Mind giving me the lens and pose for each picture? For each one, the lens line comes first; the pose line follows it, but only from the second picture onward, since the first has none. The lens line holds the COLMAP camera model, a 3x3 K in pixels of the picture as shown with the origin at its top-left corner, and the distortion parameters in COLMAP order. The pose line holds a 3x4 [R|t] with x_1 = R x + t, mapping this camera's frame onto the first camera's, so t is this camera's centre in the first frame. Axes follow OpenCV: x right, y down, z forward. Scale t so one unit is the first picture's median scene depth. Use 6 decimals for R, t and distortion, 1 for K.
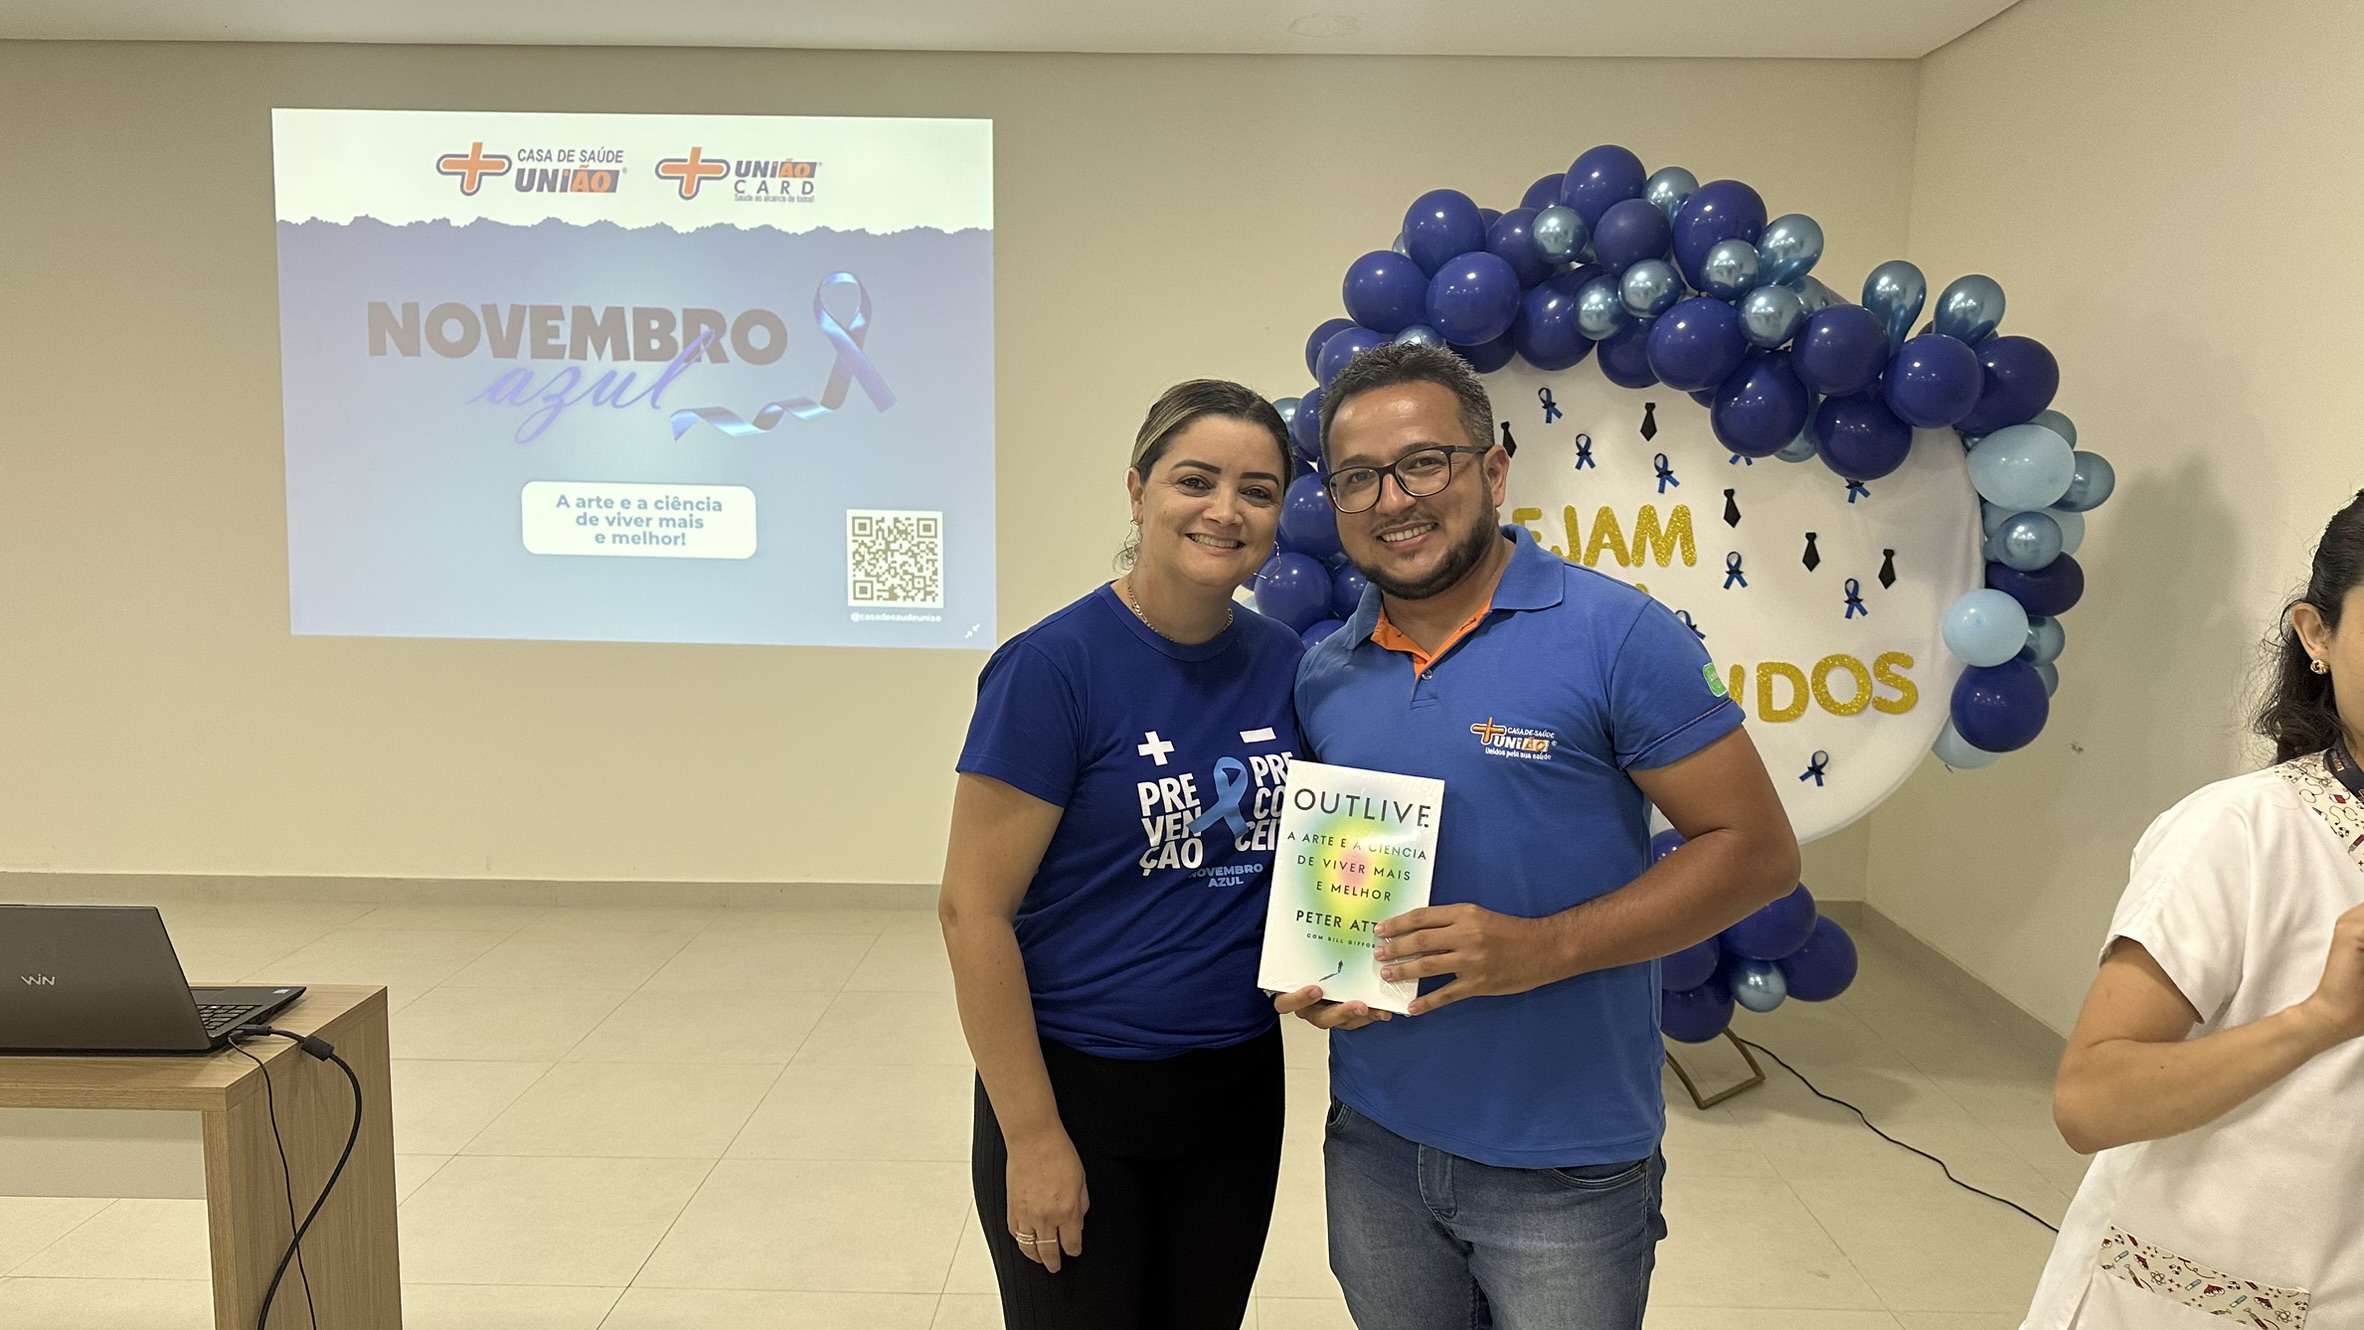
lens RADIAL K [[1656.1, 0, 1204.4], [0, 1656.1, 670.8], [0, 0, 1]] dist [0.027192, -0.058268]
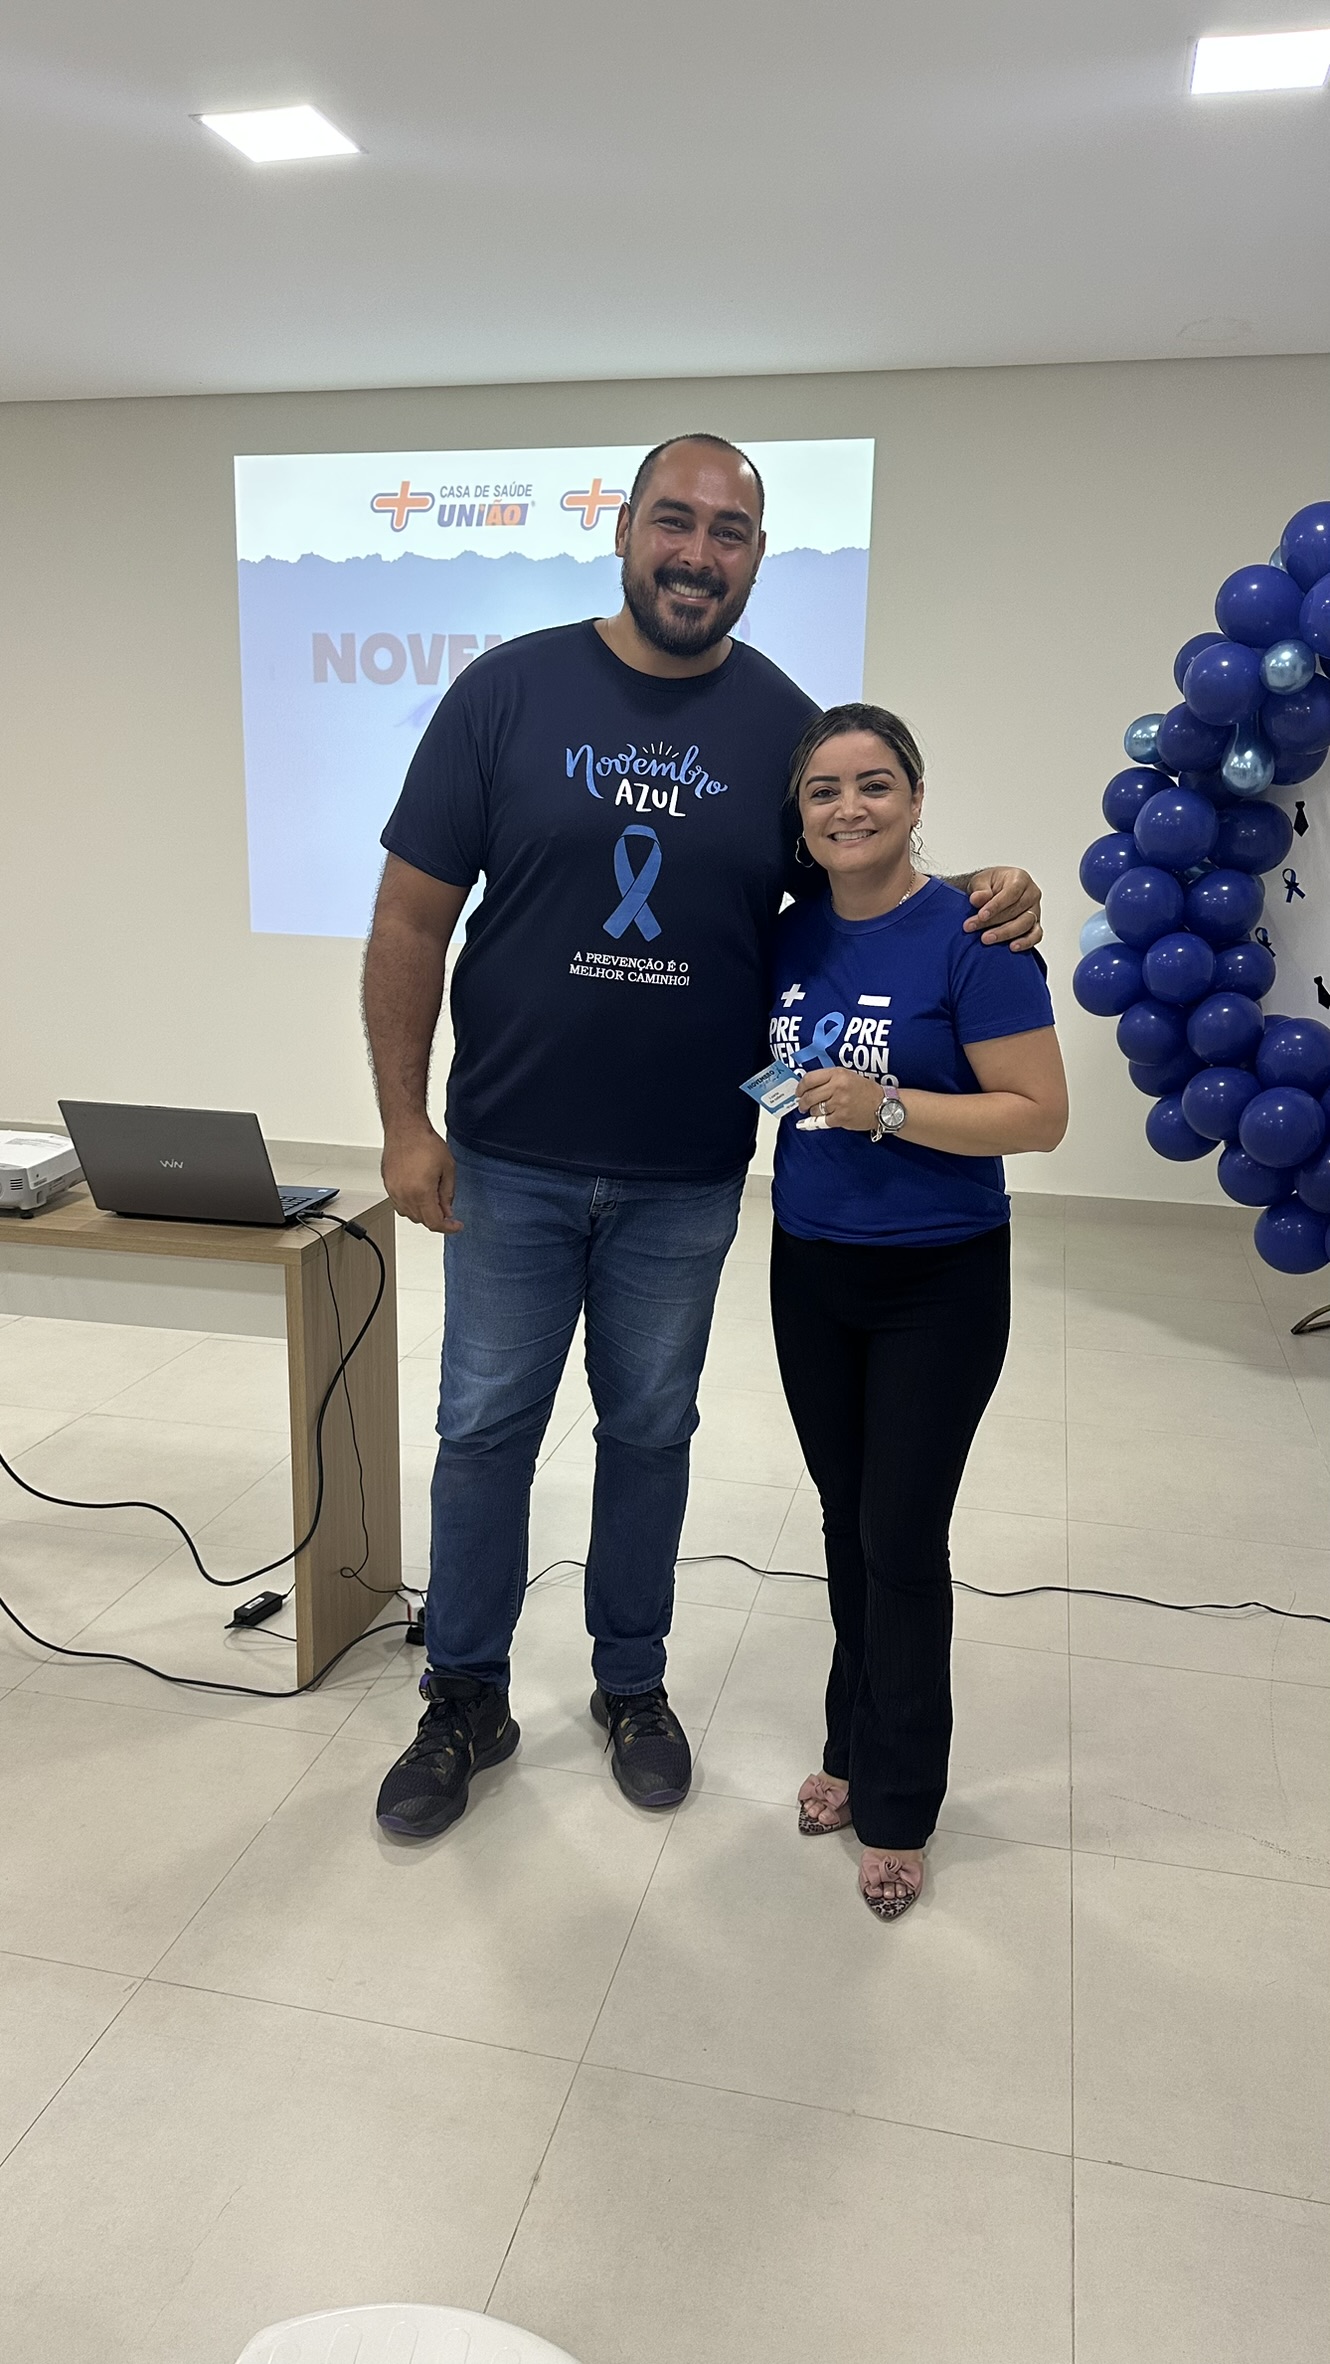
lens RADIAL K [[1656.1, 0, 665.8], [0, 1656.1, 1214.7], [0, 0, 1]] dist [0.027192, -0.058268]
pose [[0.974610, 0.058083, -0.216245, -0.003129], [-0.029788, 0.990818, 0.131880, 0.013520], [0.221919, -0.122091, 0.967391, -0.088727]]
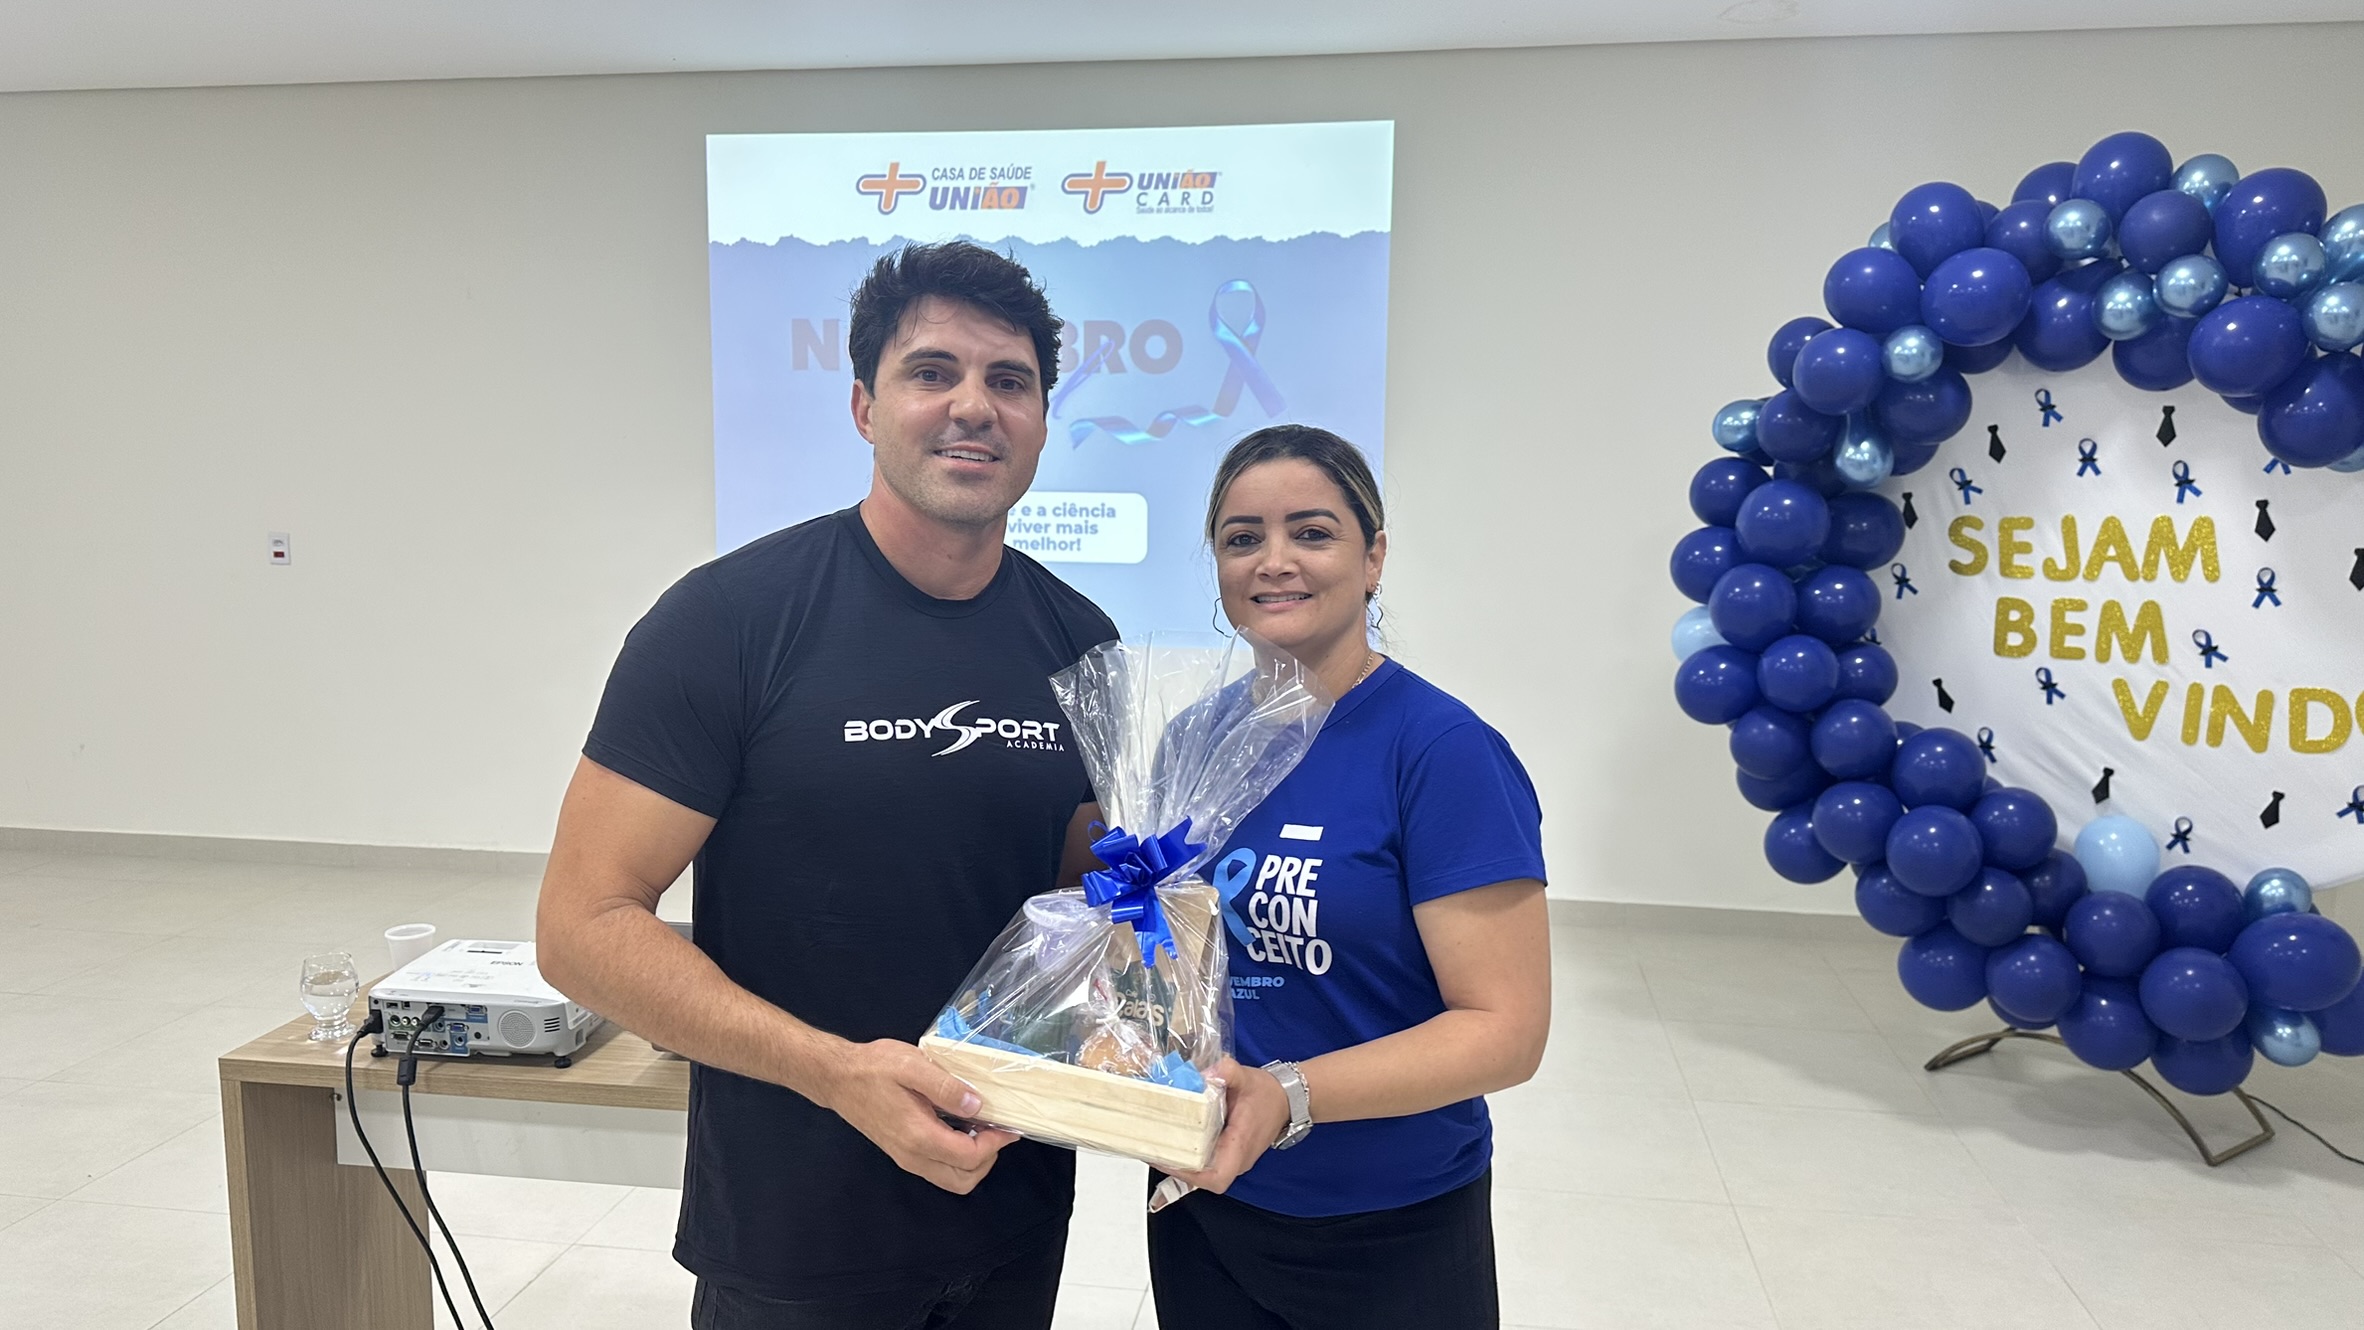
lens RADIAL K [[1656.1, 0, 1170.6], [0, 1656.1, 672.7], [0, 0, 1]] dist [0.027192, -0.058268]
pose [[0.988055, 0.012201, -0.153620, -0.105592], [-0.010573, 0.999879, 0.011414, -0.013151], [0.153740, -0.009654, 0.988064, -0.003944]]
